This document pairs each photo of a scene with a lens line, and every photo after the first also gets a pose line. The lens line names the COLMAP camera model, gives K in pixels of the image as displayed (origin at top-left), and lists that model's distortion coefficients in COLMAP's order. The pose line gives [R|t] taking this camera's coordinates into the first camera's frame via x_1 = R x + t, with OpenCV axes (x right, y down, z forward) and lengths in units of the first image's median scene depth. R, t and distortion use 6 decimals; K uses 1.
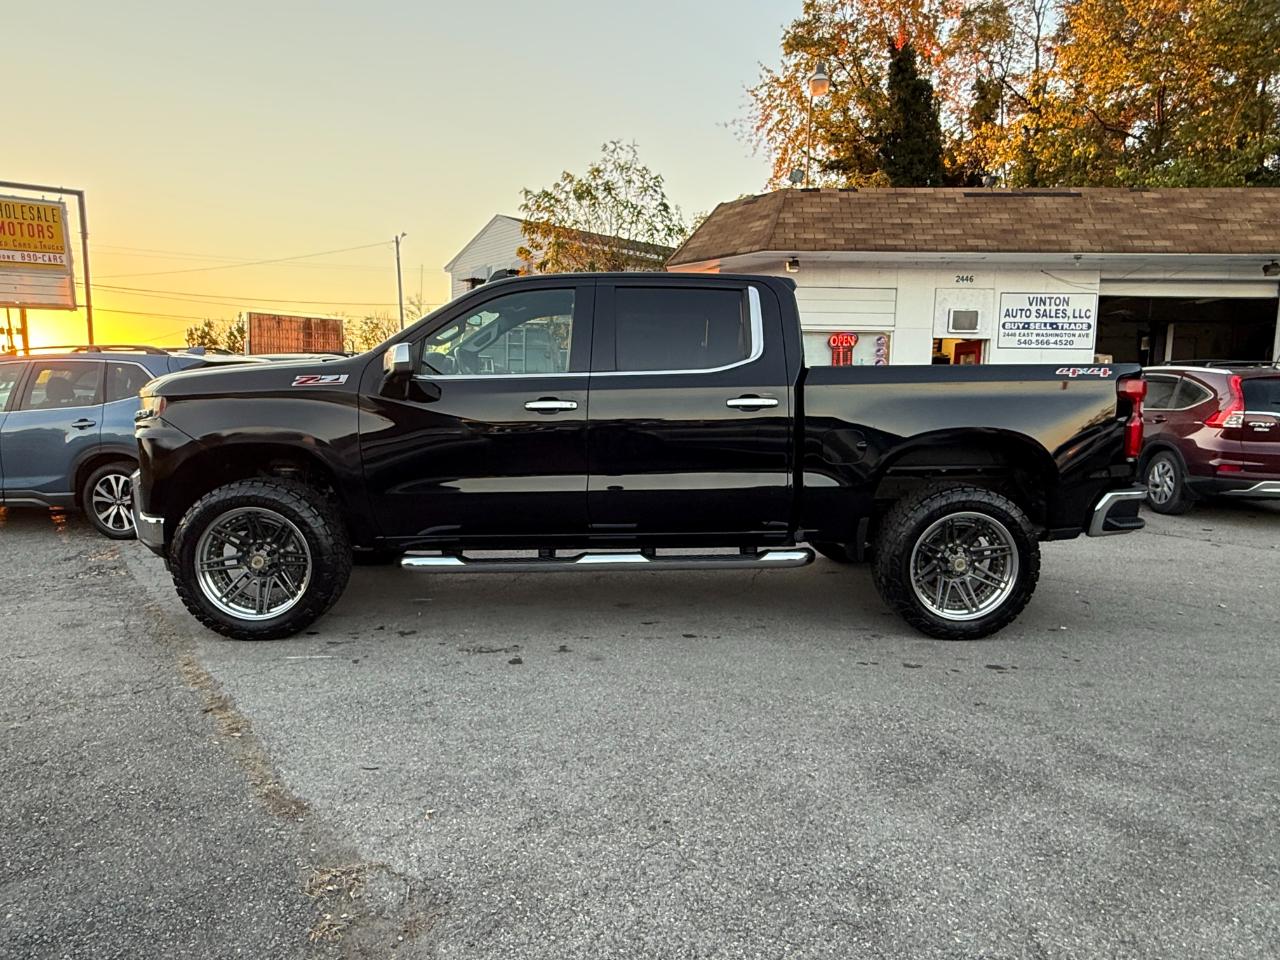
lens RADIAL K [[786.8, 0, 637.7], [0, 786.8, 471.9], [0, 0, 1]] dist [-0.006931, 0.000917]
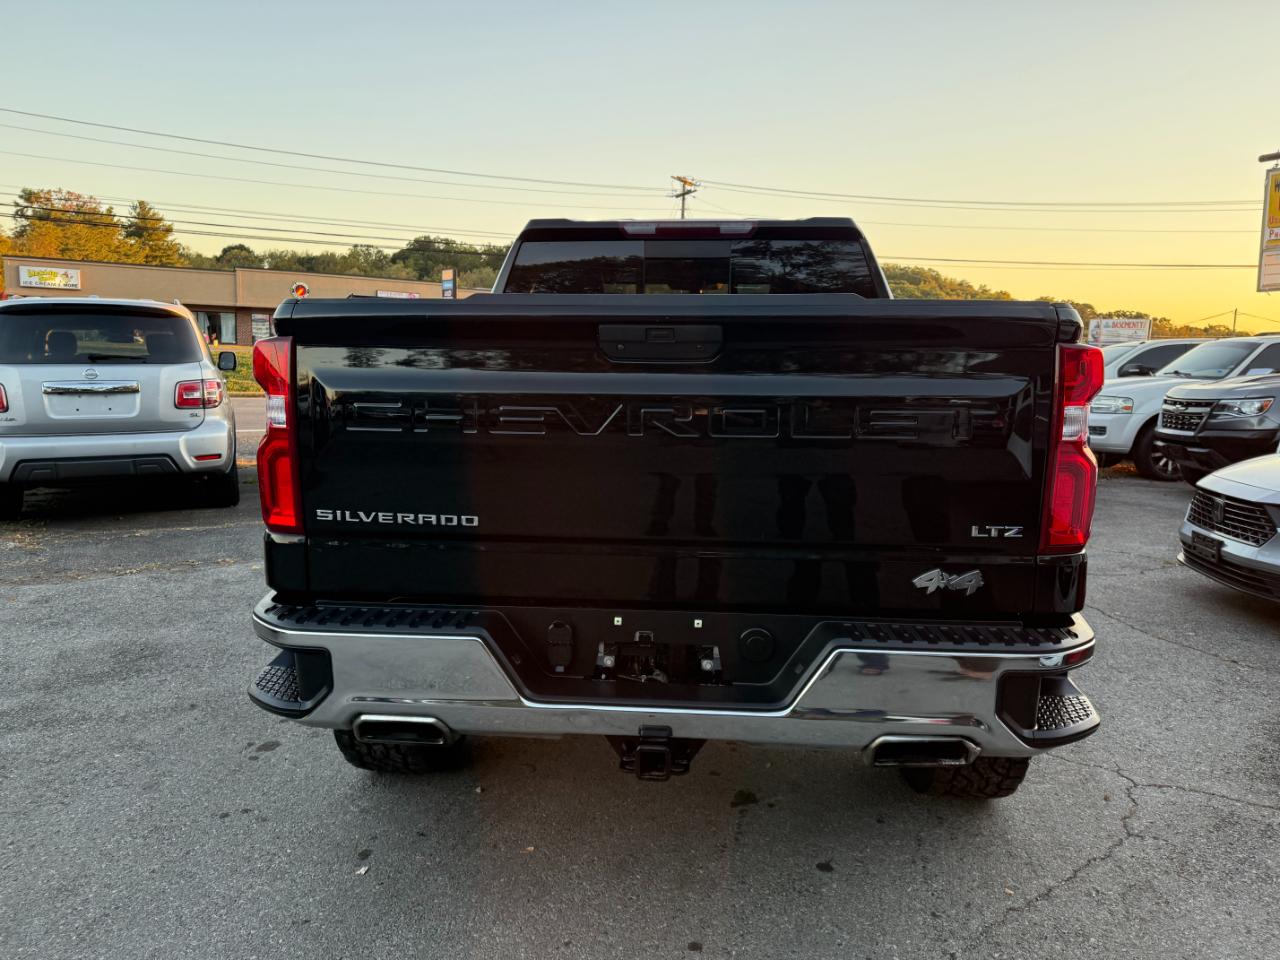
lens RADIAL K [[893.7, 0, 641.0], [0, 893.7, 493.1], [0, 0, 1]] dist [0.043160, -0.047483]
pose [[-0.118773, 0.135772, -0.983595, 0.345520], [-0.124528, 0.980748, 0.150416, -0.042701], [0.985082, 0.140351, -0.099579, 0.399584]]
